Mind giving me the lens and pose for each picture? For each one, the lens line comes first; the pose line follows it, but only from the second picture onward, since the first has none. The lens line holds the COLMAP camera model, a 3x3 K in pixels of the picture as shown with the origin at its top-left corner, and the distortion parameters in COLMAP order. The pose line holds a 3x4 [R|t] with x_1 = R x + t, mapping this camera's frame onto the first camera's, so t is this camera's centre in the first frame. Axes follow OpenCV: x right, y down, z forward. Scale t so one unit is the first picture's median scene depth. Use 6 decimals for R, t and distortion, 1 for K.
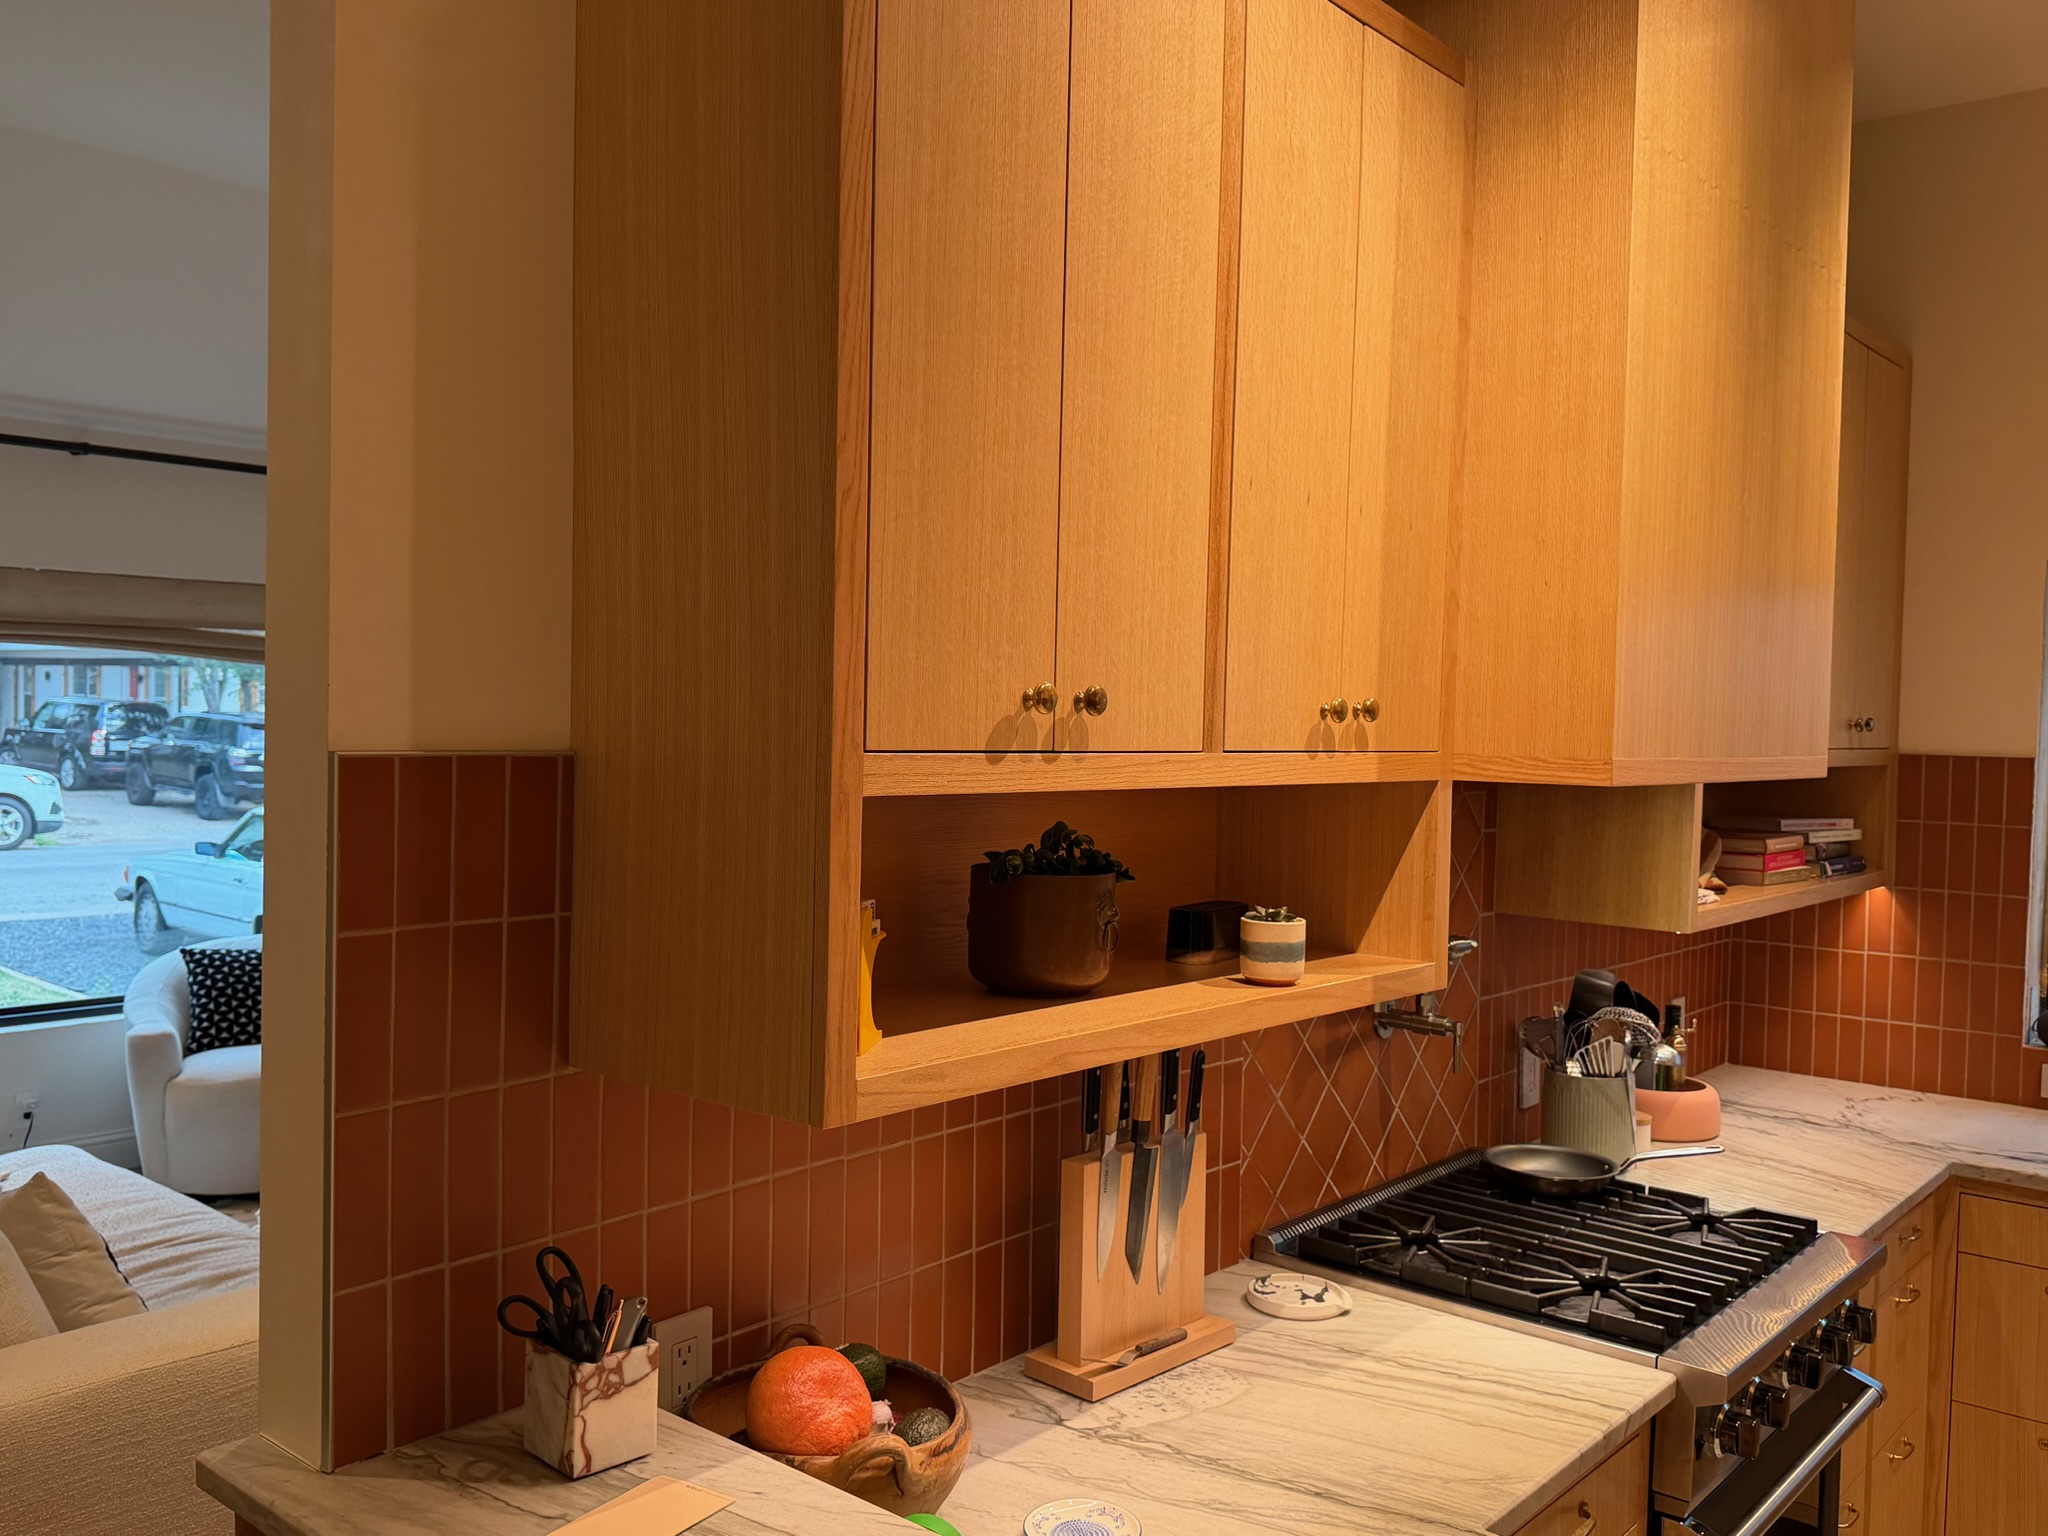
lens RADIAL K [[1677.5, 0, 1024.0], [0, 1677.5, 768.0], [0, 0, 1]] dist [0.004878, -0.000652]
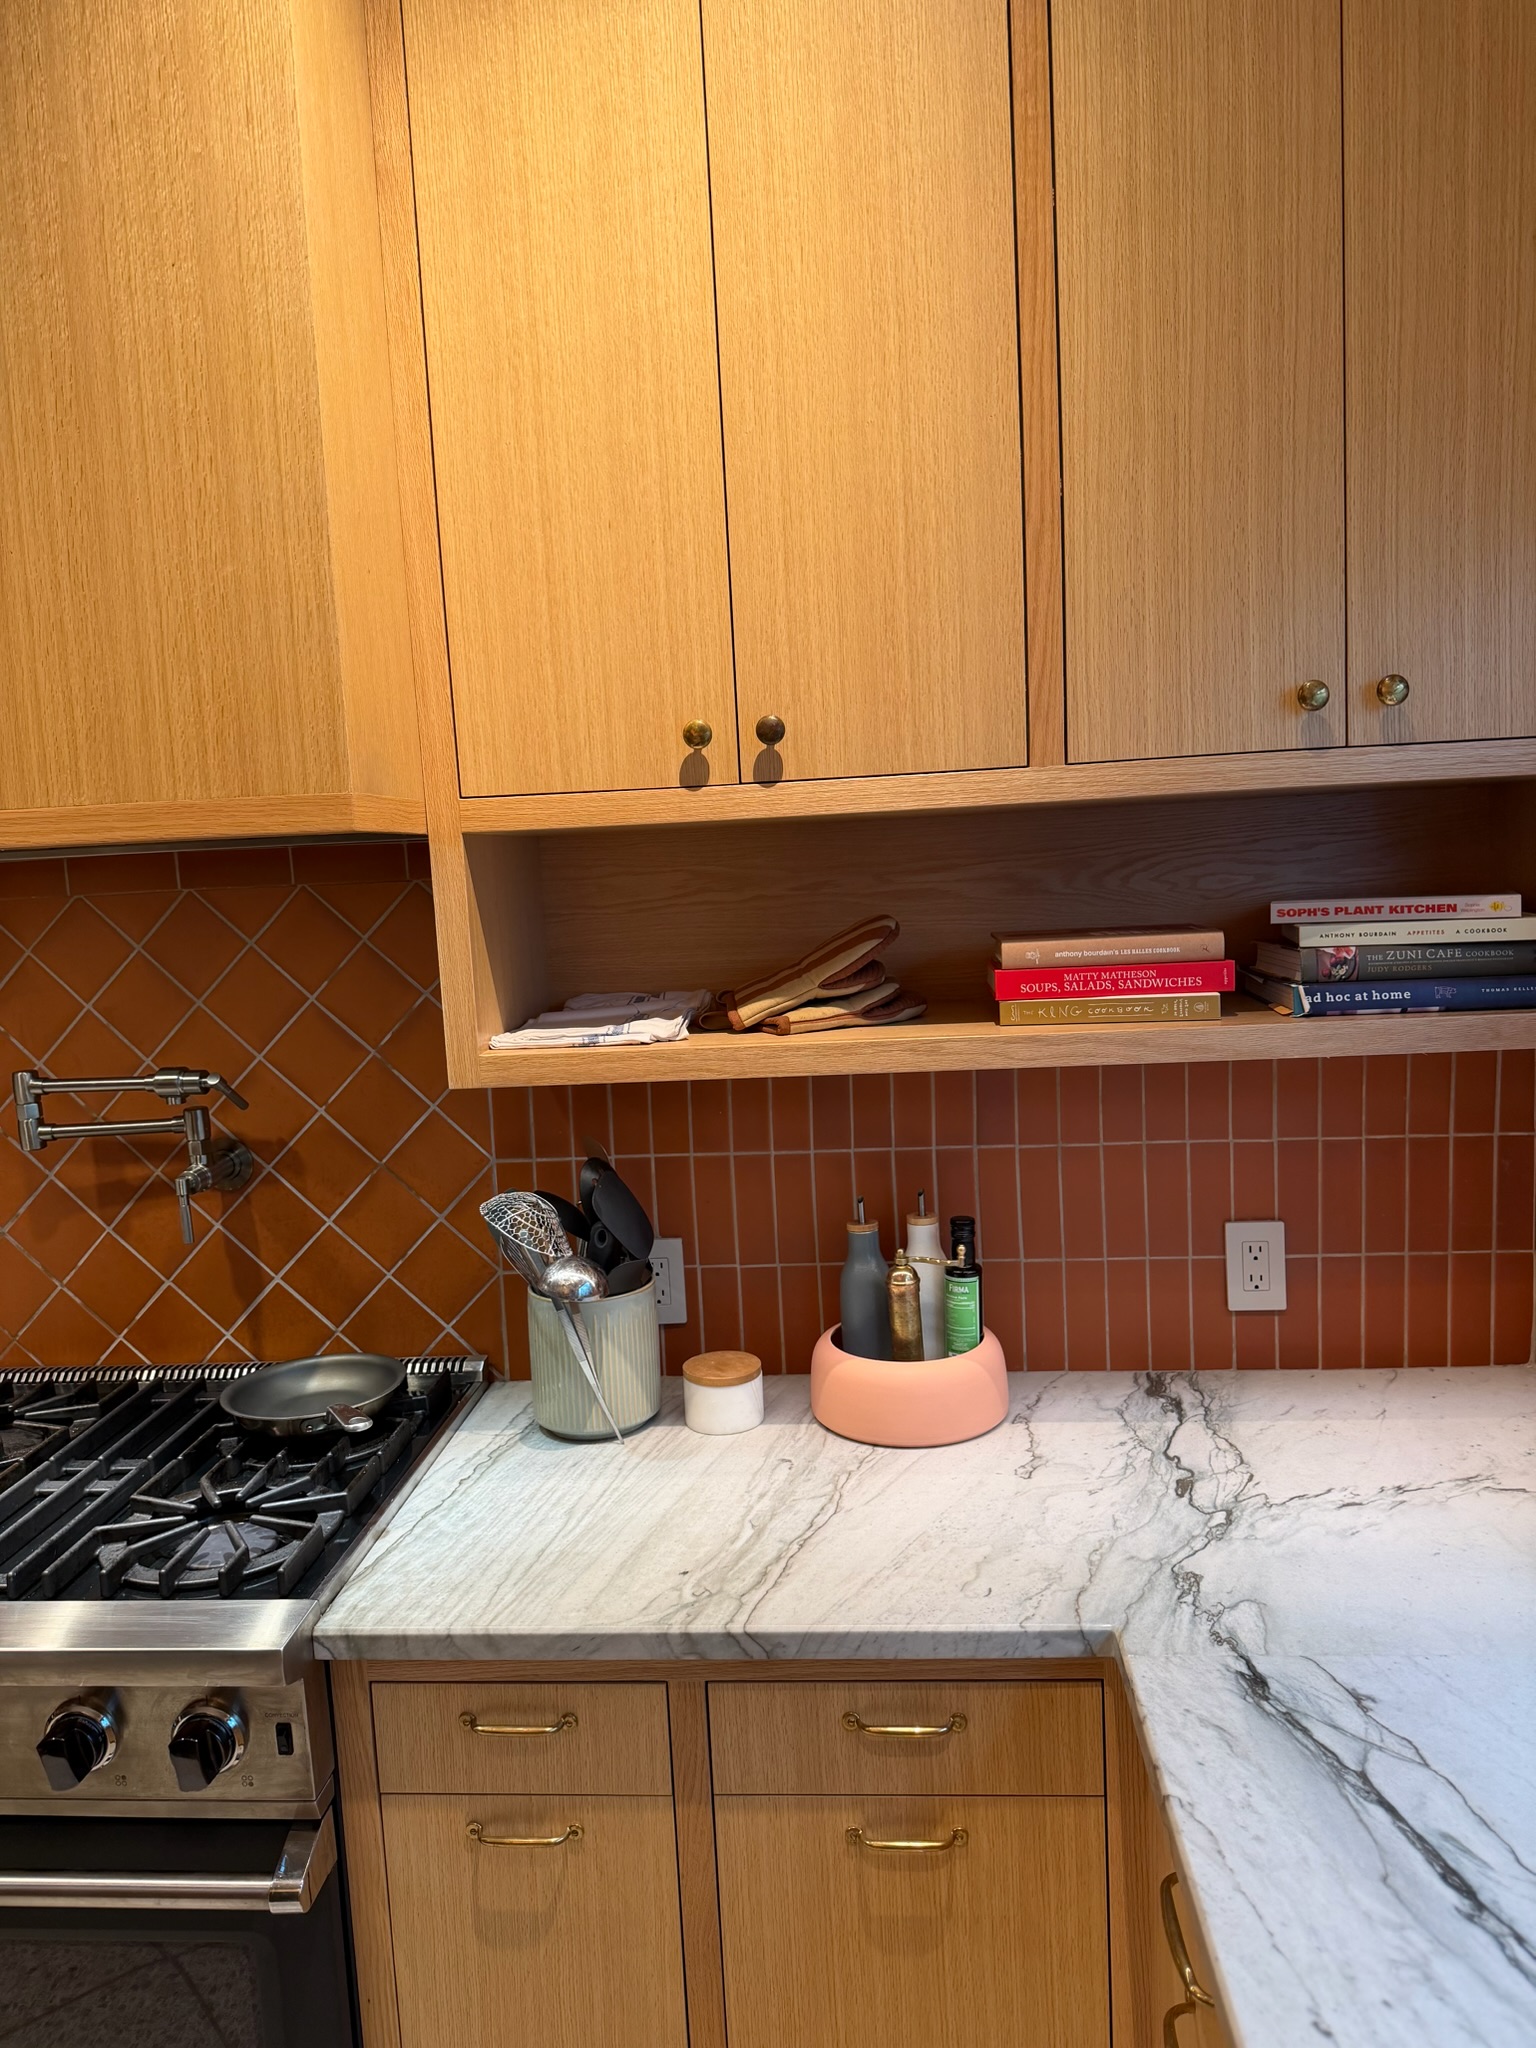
lens RADIAL K [[1424.8, 0, 768.0], [0, 1424.8, 1024.0], [0, 0, 1]] dist [0.071372, -0.115889]
pose [[0.601278, 0.038179, -0.798127, 1.340304], [0.034923, 0.996648, 0.073985, 0.055196], [0.798276, -0.072359, 0.597929, 1.153730]]
